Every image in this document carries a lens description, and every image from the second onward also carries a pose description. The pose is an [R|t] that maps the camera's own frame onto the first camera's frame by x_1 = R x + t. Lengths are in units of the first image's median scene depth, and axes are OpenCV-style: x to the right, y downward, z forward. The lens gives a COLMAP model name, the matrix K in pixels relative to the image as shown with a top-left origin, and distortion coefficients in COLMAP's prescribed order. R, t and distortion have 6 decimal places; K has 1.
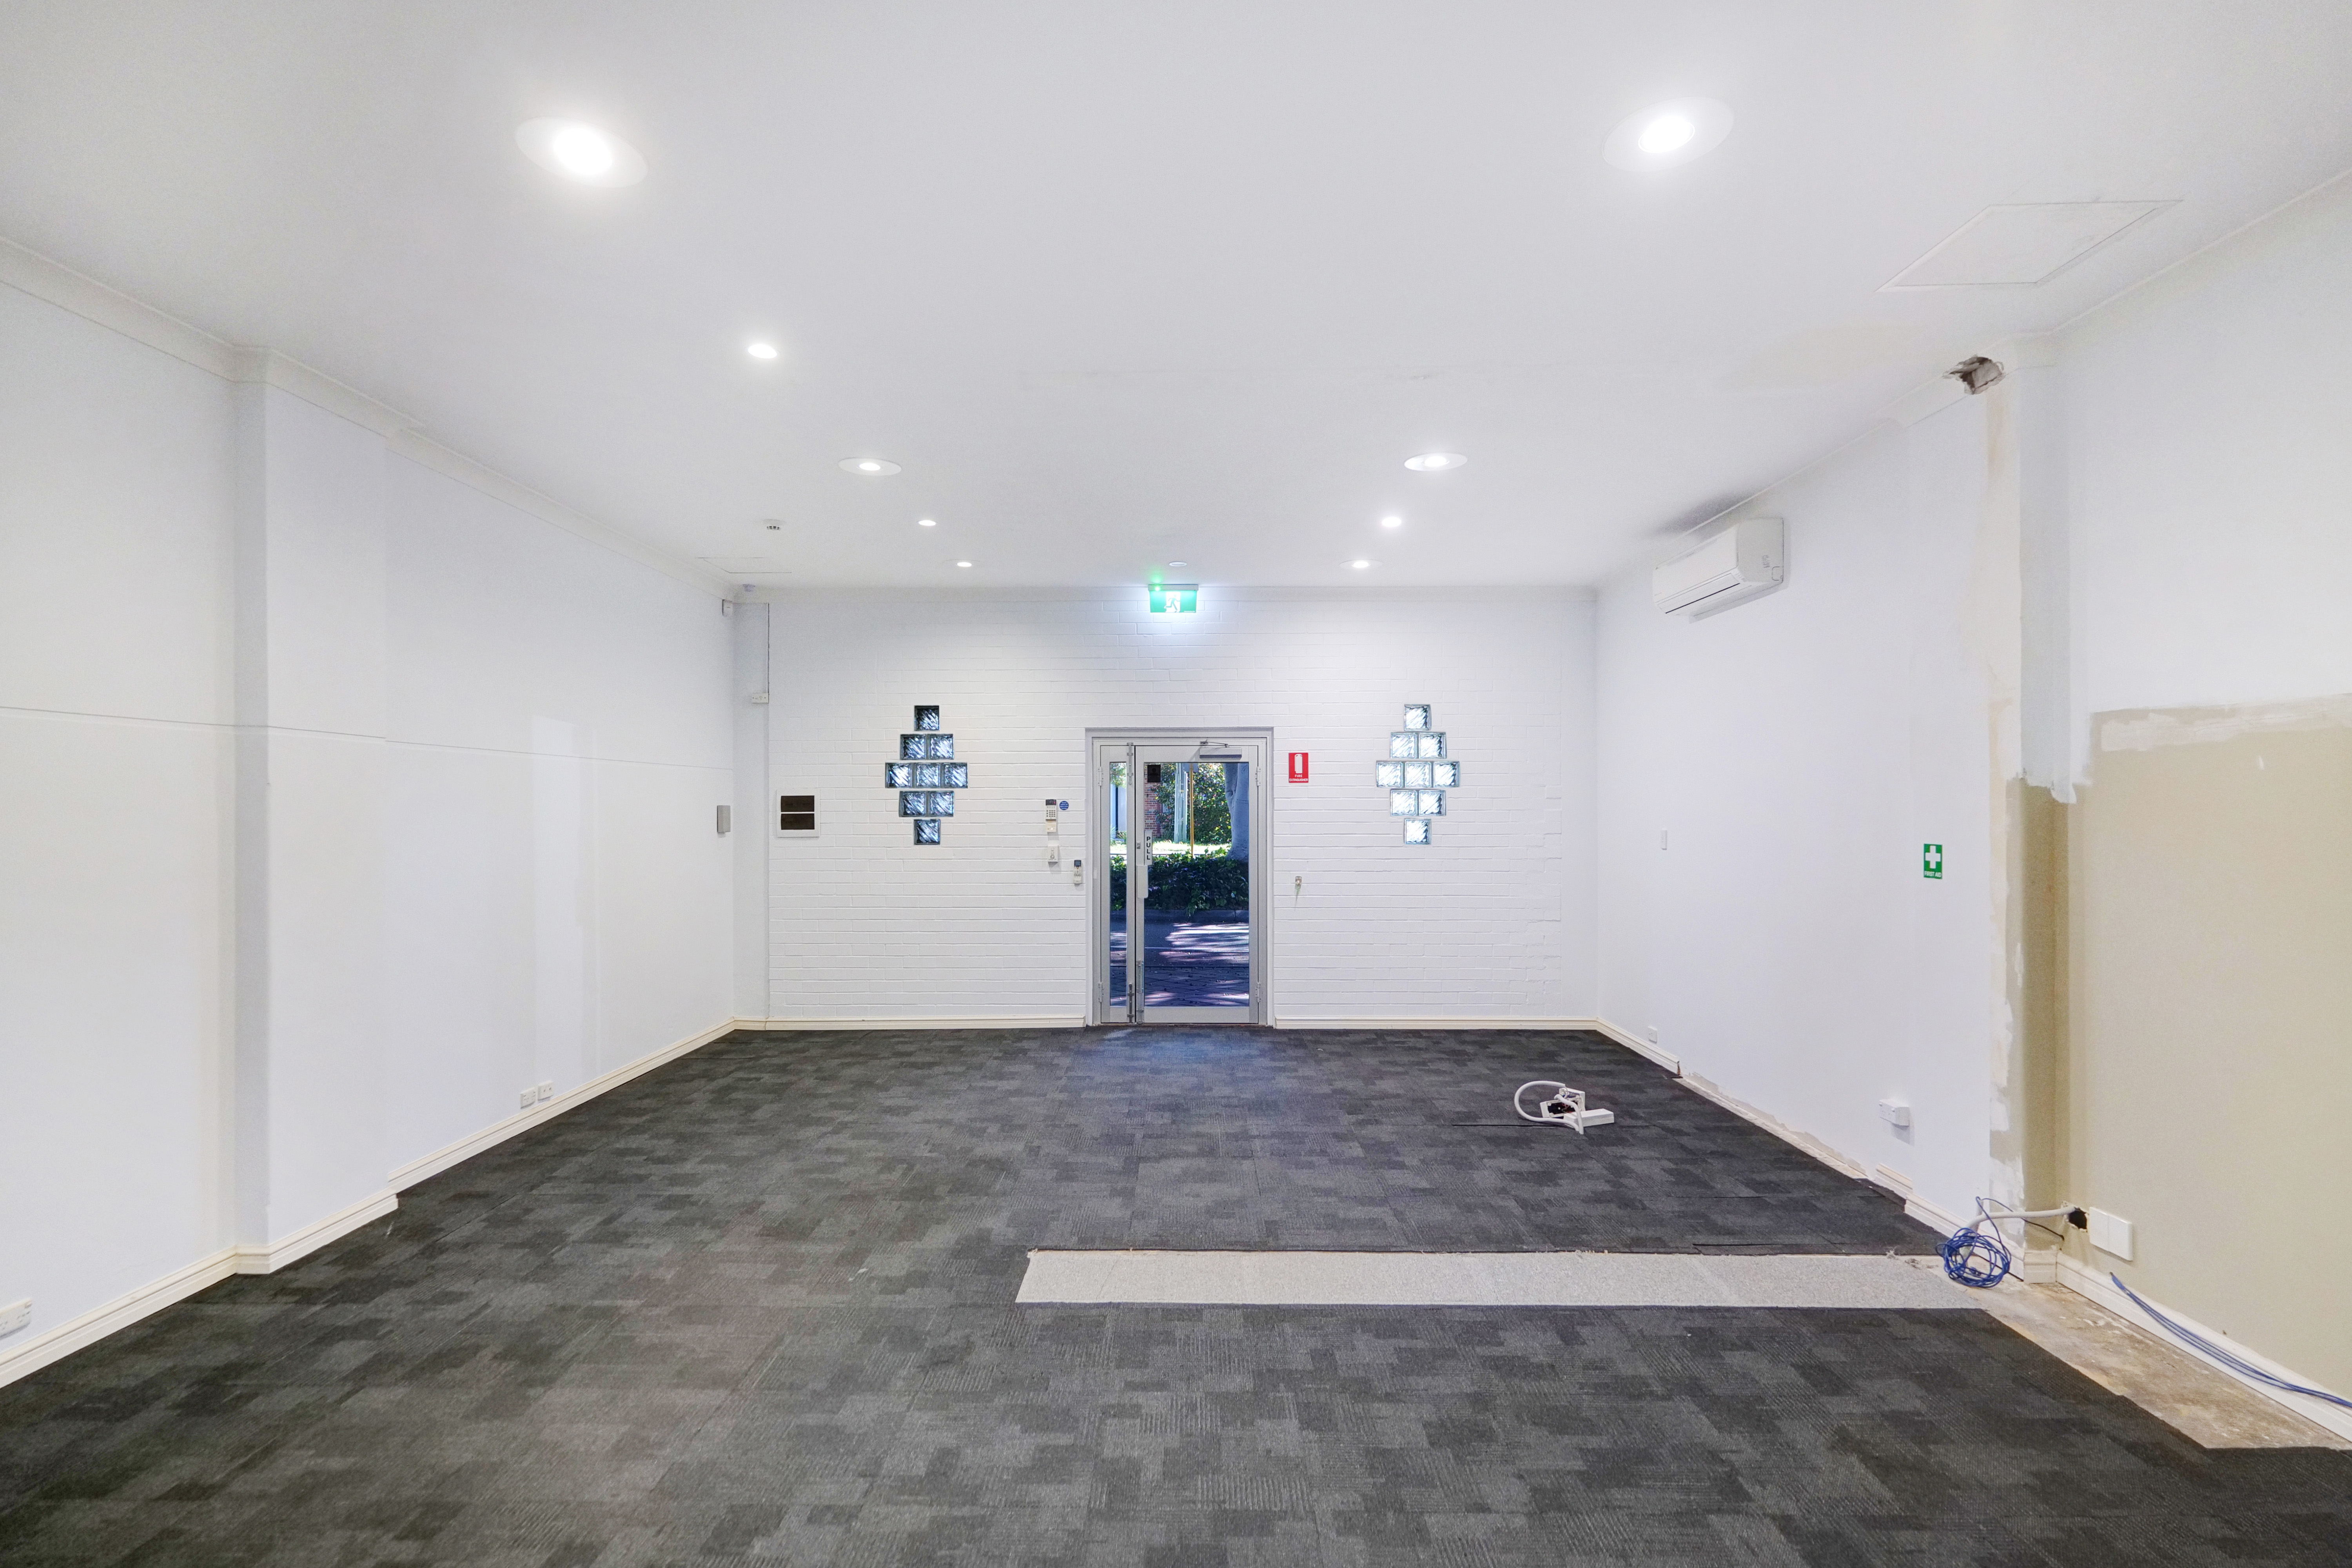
lens RADIAL K [[1135.5, 0, 1175.8], [0, 1135.5, 807.4], [0, 0, 1]] dist [-0.006844, 0.001197]
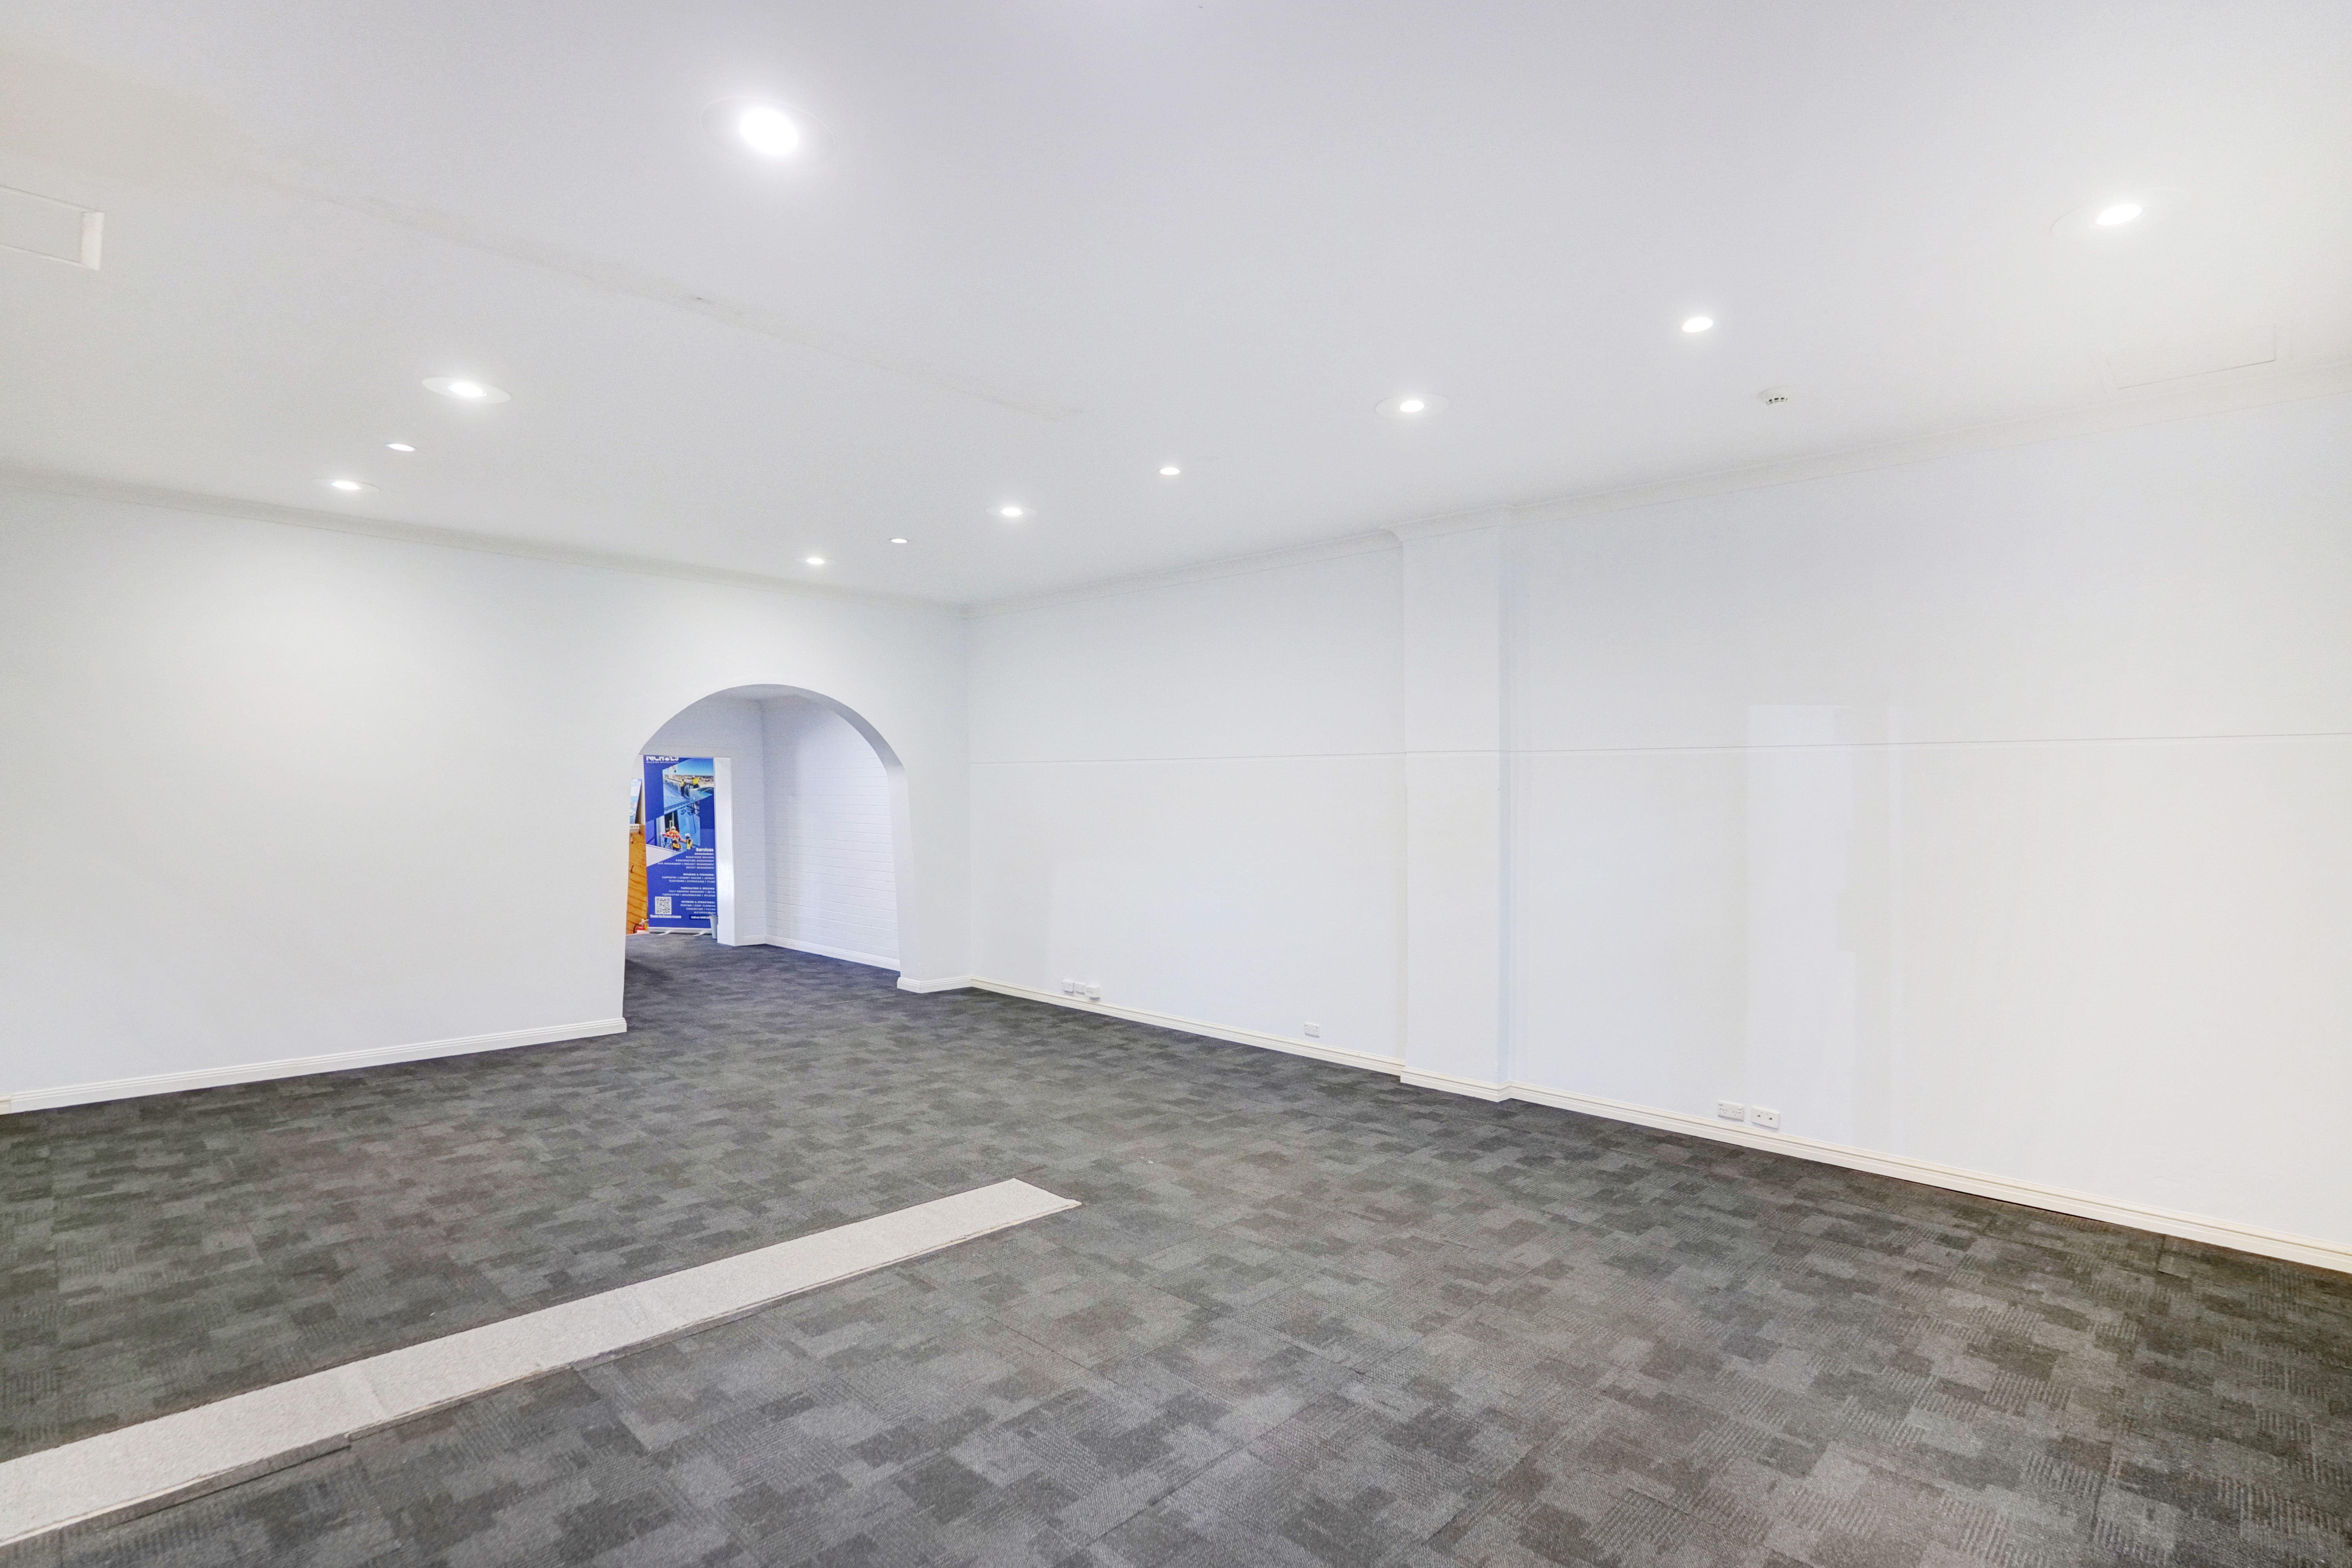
lens RADIAL K [[1135.5, 0, 1175.8], [0, 1135.5, 807.4], [0, 0, 1]] dist [-0.006844, 0.001197]
pose [[-0.694397, 0.000110, -0.719592, 0.542546], [-0.007603, 0.999943, 0.007490, -0.002770], [0.719552, 0.010672, -0.694357, 1.643428]]
